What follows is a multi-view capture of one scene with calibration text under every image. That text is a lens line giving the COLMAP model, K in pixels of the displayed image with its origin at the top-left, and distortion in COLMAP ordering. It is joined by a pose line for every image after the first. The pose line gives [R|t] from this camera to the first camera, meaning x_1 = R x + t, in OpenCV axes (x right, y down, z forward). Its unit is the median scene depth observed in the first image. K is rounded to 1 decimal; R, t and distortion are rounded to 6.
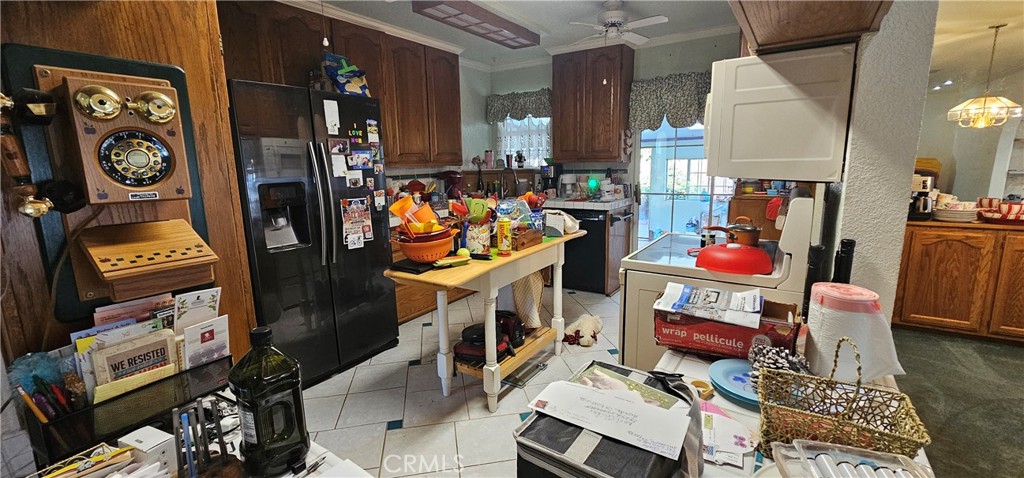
lens RADIAL K [[421.6, 0, 512.5], [0, 421.6, 237.7], [0, 0, 1]] dist [-0.002367, -0.000022]
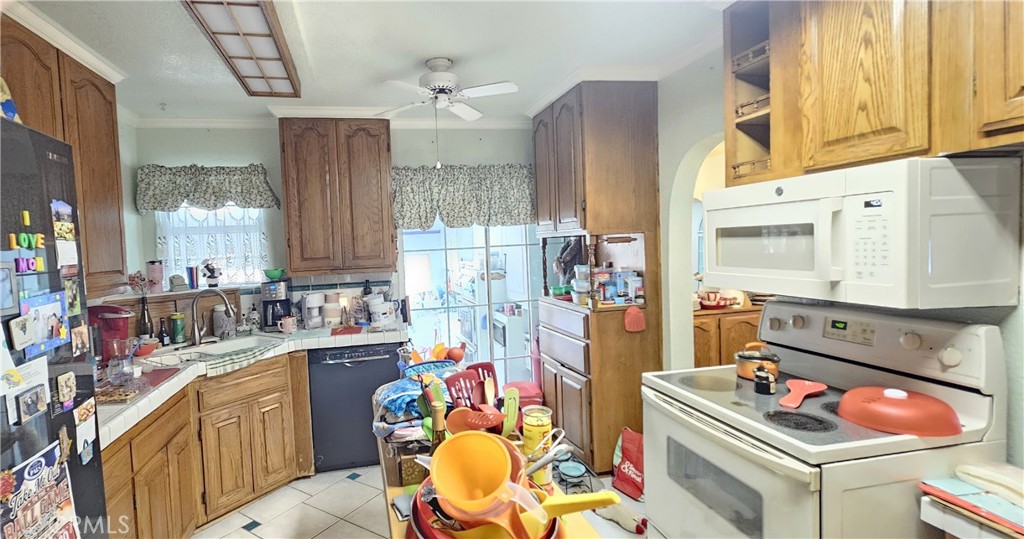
lens RADIAL K [[486.6, 0, 510.3], [0, 486.6, 266.9], [0, 0, 1]] dist [0.000067, -0.000156]
pose [[0.719843, -0.038490, 0.693069, -0.179277], [0.151327, 0.983147, -0.102573, -0.068016], [-0.677441, 0.178717, 0.713536, 0.247521]]
